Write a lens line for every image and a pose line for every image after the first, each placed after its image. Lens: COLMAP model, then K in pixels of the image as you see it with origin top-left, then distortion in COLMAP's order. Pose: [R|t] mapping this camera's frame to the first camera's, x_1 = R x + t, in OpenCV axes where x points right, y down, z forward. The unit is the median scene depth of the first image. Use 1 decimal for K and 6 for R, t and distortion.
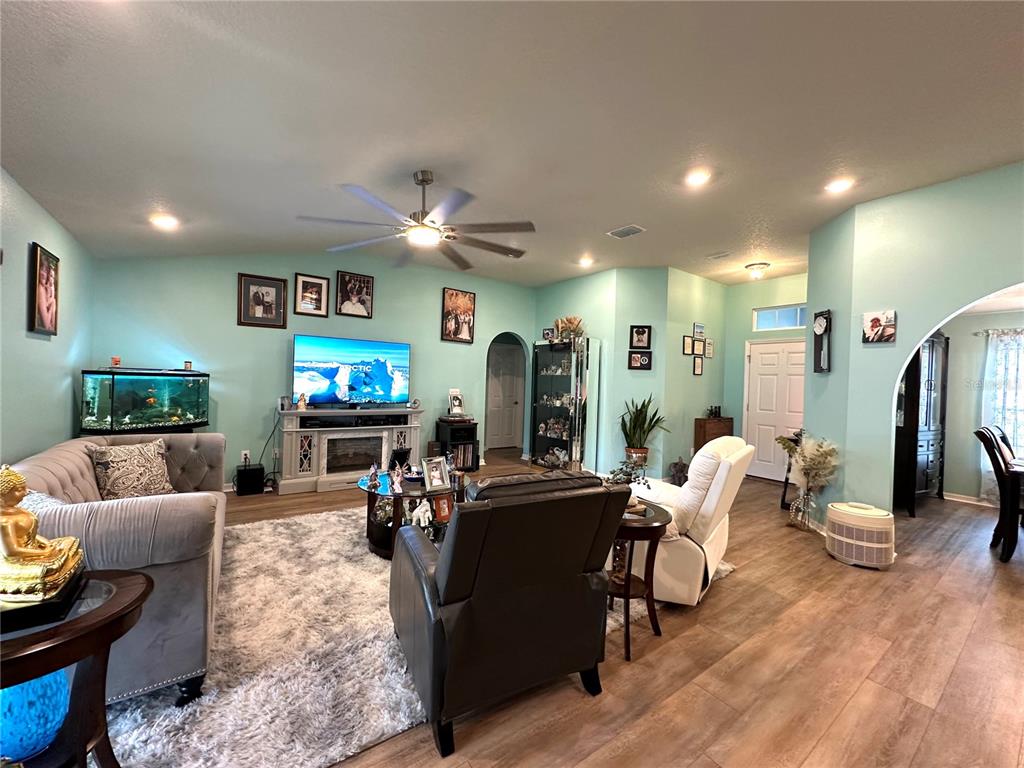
lens RADIAL K [[408.8, 0, 510.2], [0, 408.8, 385.1], [0, 0, 1]] dist [-0.000052, 0.000148]
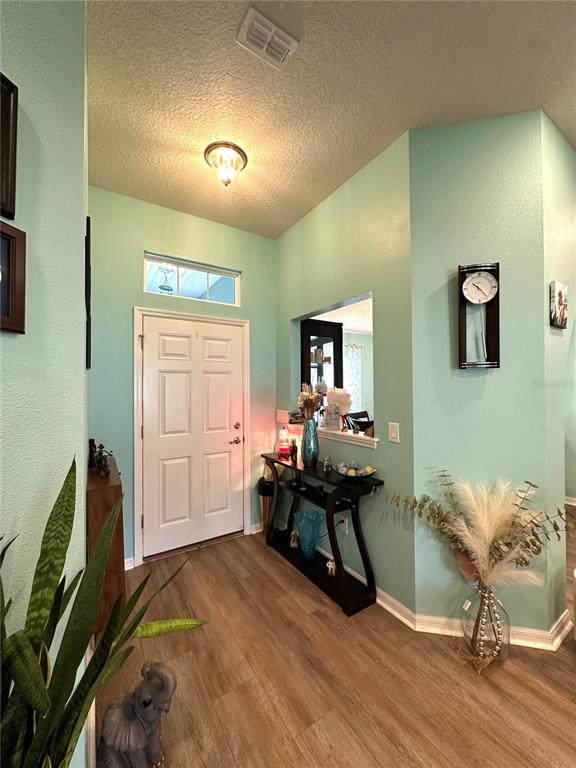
lens RADIAL K [[306.6, 0, 288.0], [0, 306.6, 384.0], [0, 0, 1]] dist [-0.000052, 0.000148]
pose [[0.052321, -0.022959, 0.998366, 0.234244], [0.016702, 0.999616, 0.022112, -0.017957], [-0.998491, 0.015518, 0.052685, 0.966530]]
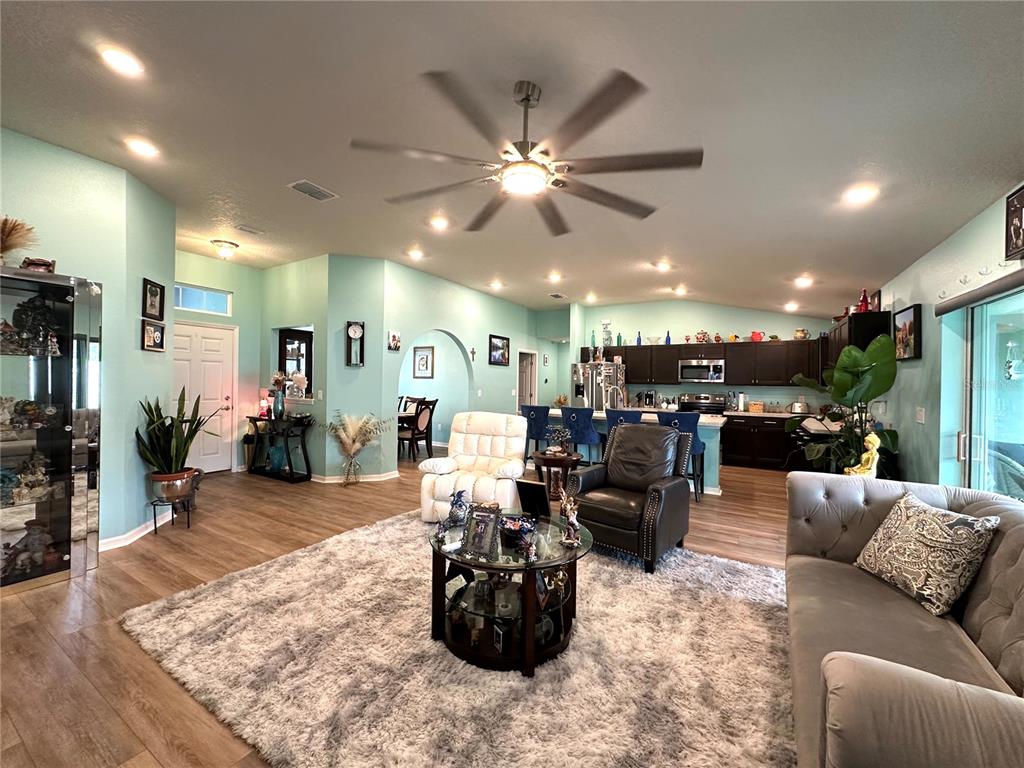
lens RADIAL K [[408.8, 0, 510.2], [0, 408.8, 385.1], [0, 0, 1]] dist [-0.000052, 0.000148]
pose [[-0.395006, -0.042789, 0.917681, -0.544606], [-0.022242, 0.999067, 0.037010, -0.023138], [-0.918409, -0.005792, -0.395590, 0.821996]]
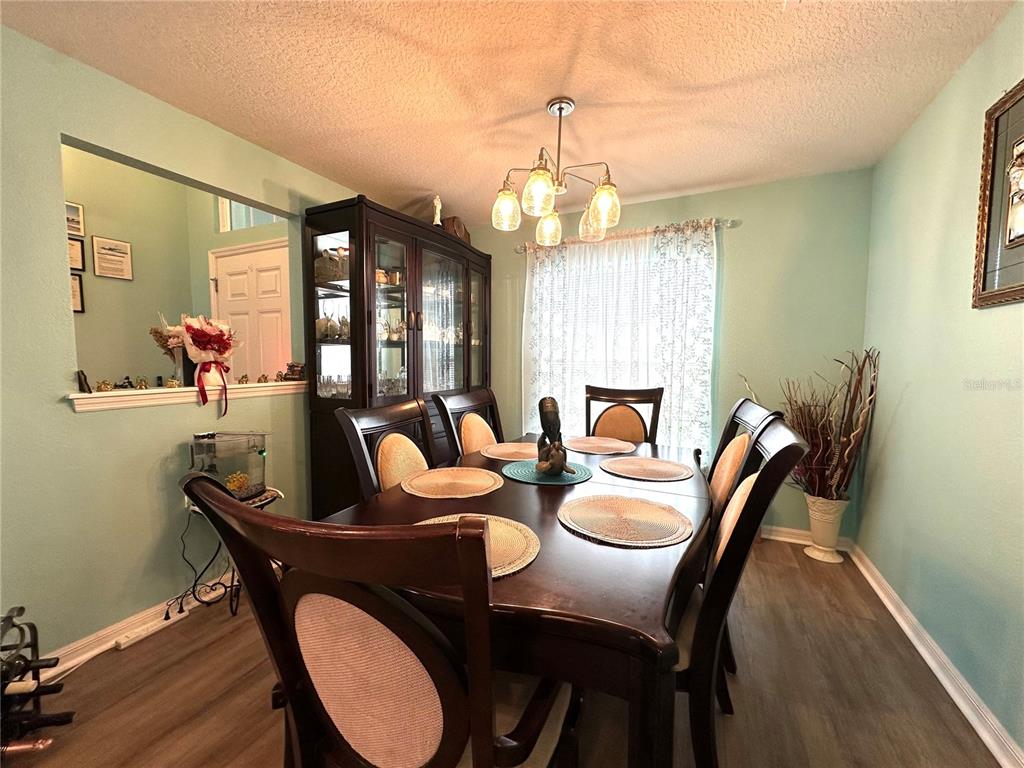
lens RADIAL K [[408.8, 0, 510.2], [0, 408.8, 385.1], [0, 0, 1]] dist [-0.000052, 0.000148]
pose [[0.874874, -0.061689, 0.480406, 0.805732], [0.027686, 0.996604, 0.077555, 0.044401], [-0.483559, -0.054551, 0.873610, 0.411997]]
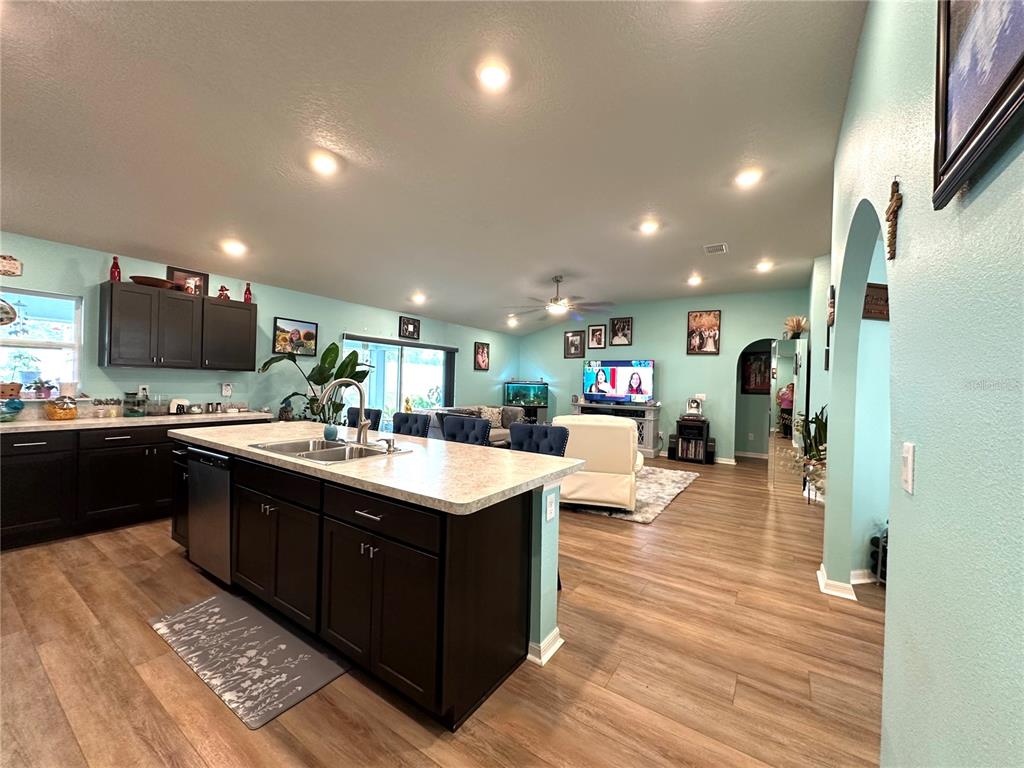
lens RADIAL K [[408.8, 0, 510.2], [0, 408.8, 385.1], [0, 0, 1]] dist [-0.000052, 0.000148]
pose [[0.345841, -0.017981, -0.938121, 0.966358], [-0.022945, 0.999355, -0.027614, 0.035457], [0.938012, 0.031075, 0.345206, 0.083636]]
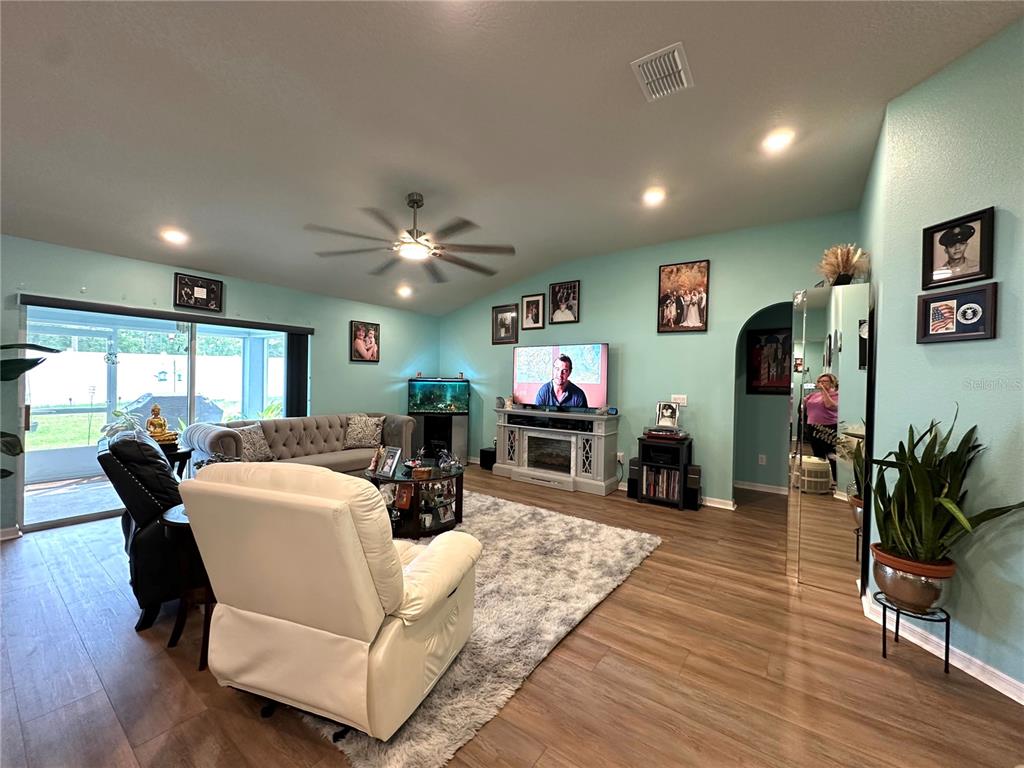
lens RADIAL K [[408.8, 0, 510.2], [0, 408.8, 385.1], [0, 0, 1]] dist [-0.000052, 0.000148]
pose [[0.307391, -0.015229, -0.951462, 0.594170], [-0.016191, 0.999643, -0.021232, 0.015121], [0.951446, 0.021932, 0.307034, 0.578775]]
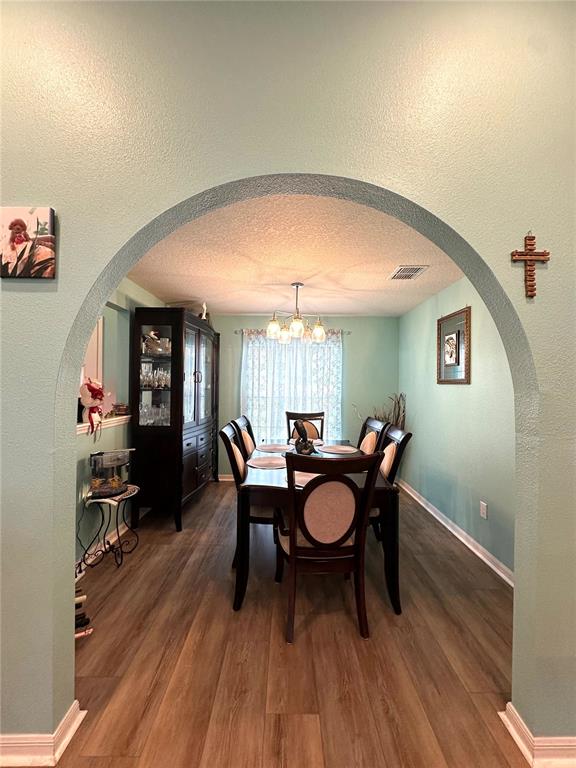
lens RADIAL K [[306.6, 0, 288.0], [0, 306.6, 384.0], [0, 0, 1]] dist [-0.000052, 0.000148]
pose [[0.583081, -0.024296, 0.812050, 0.534097], [0.013219, 0.999704, 0.020419, 0.004422], [-0.812306, -0.001172, 0.583230, 0.389125]]
